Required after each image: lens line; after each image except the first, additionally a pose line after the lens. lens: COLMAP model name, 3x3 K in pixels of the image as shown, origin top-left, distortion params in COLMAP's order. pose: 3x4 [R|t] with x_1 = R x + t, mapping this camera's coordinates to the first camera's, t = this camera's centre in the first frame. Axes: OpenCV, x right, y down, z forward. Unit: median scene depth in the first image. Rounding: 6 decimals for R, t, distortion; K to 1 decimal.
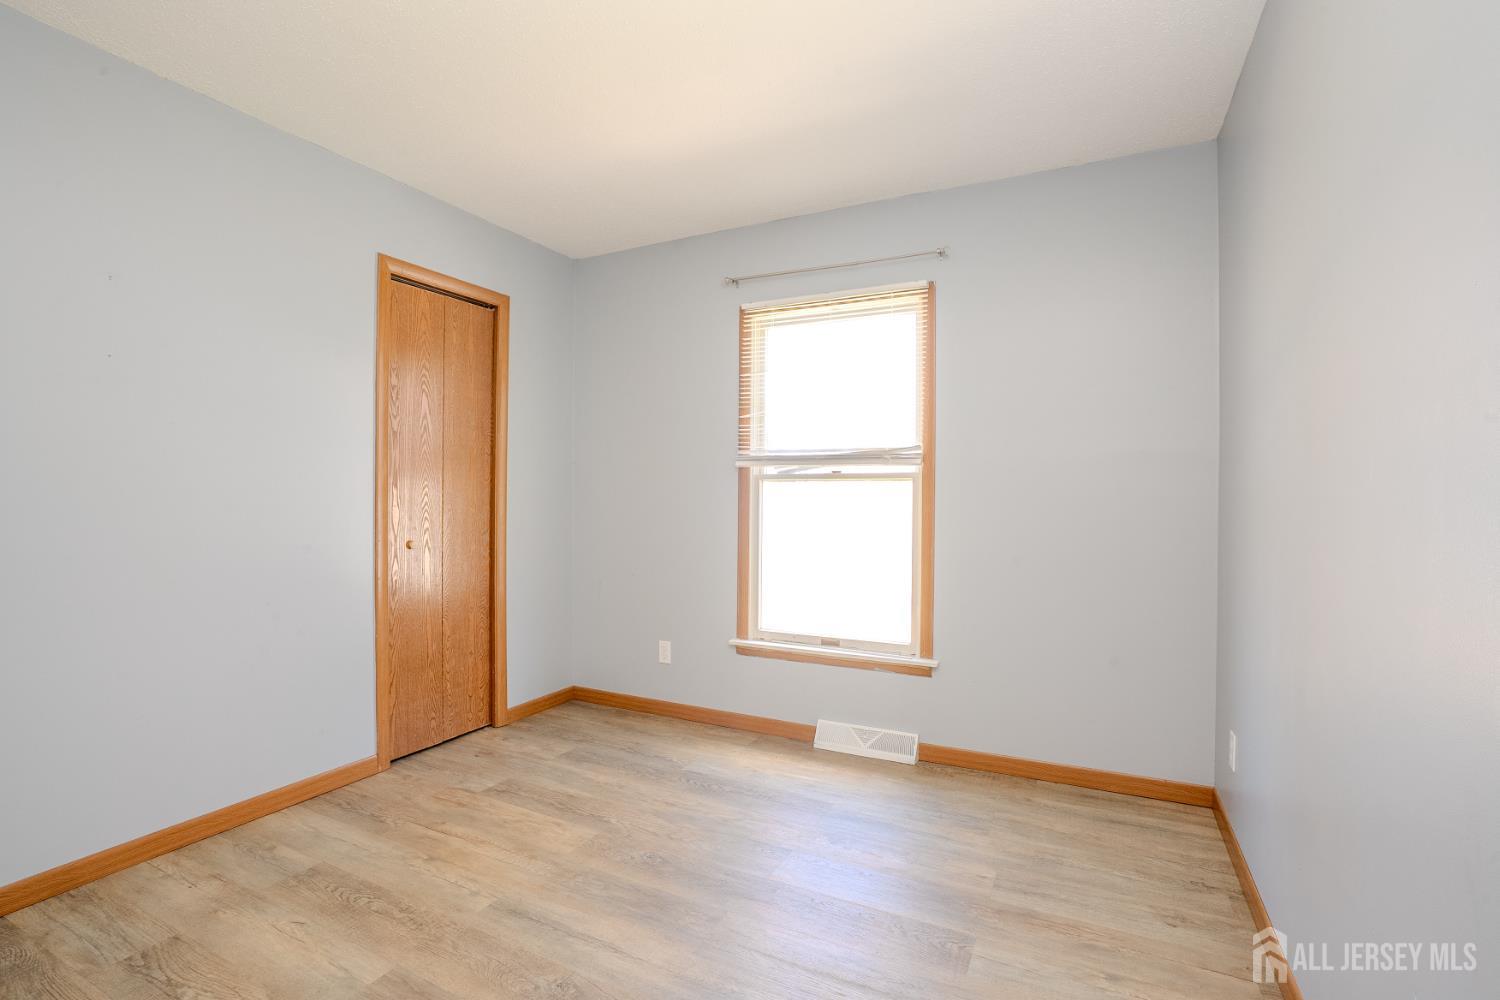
lens RADIAL K [[690.0, 0, 760.1], [0, 690.0, 502.7], [0, 0, 1]] dist [-0.058842, 0.020942]
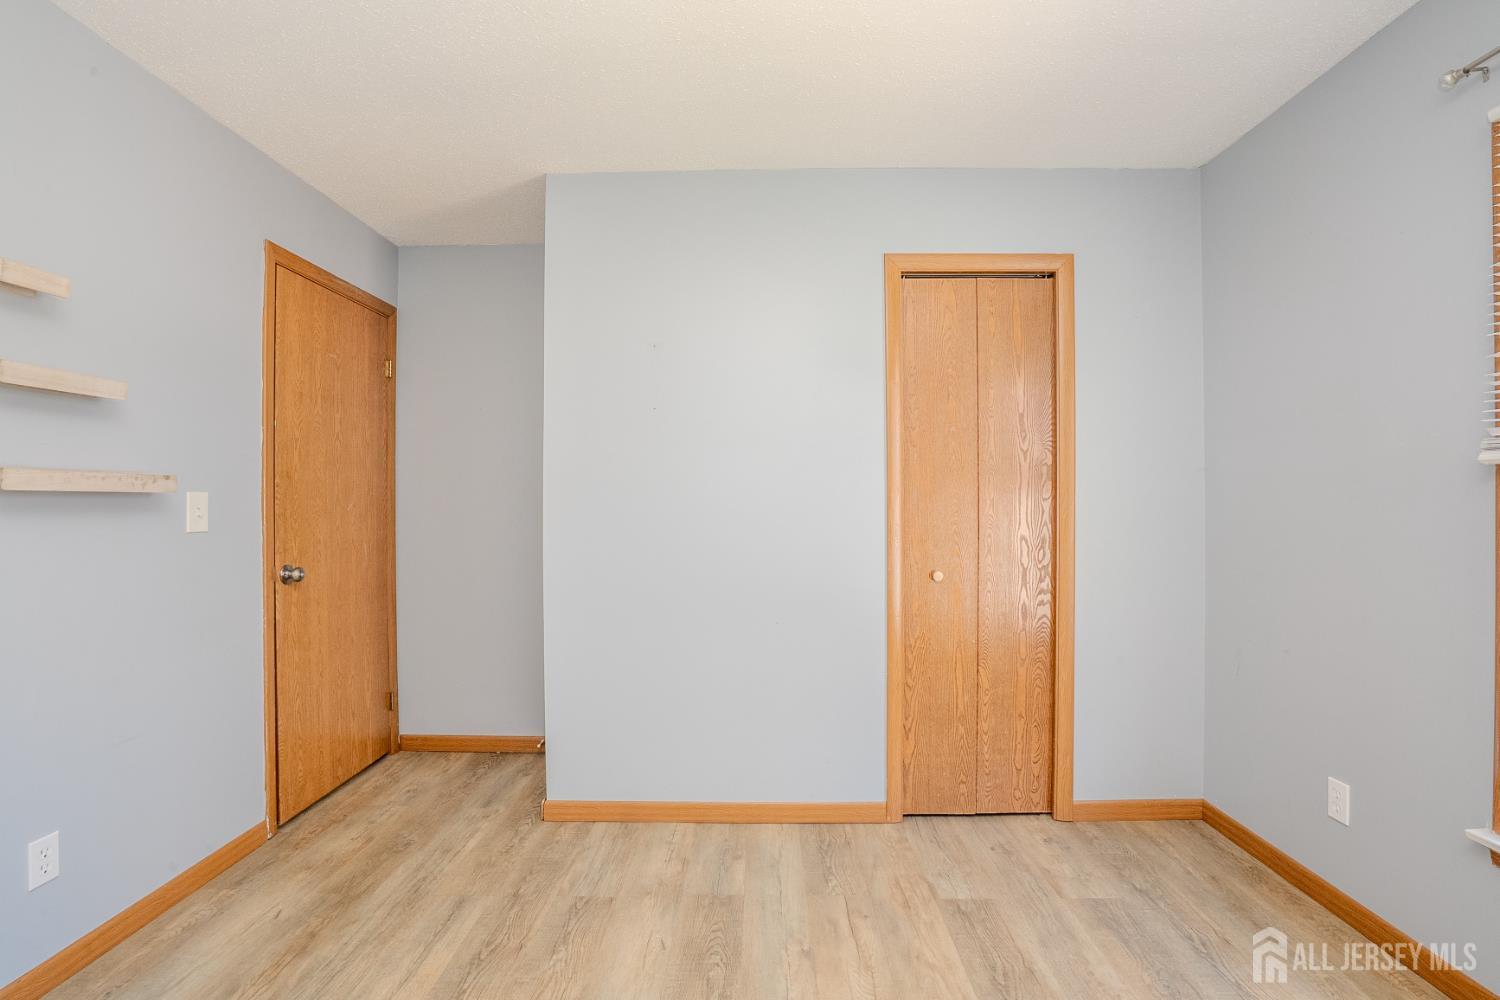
lens RADIAL K [[690.0, 0, 746.9], [0, 690.0, 506.6], [0, 0, 1]] dist [-0.058842, 0.020942]
pose [[0.424287, -0.005731, -0.905510, 0.180773], [-0.004838, 0.999951, -0.008595, -0.017238], [0.905515, 0.008028, 0.424238, 0.414647]]
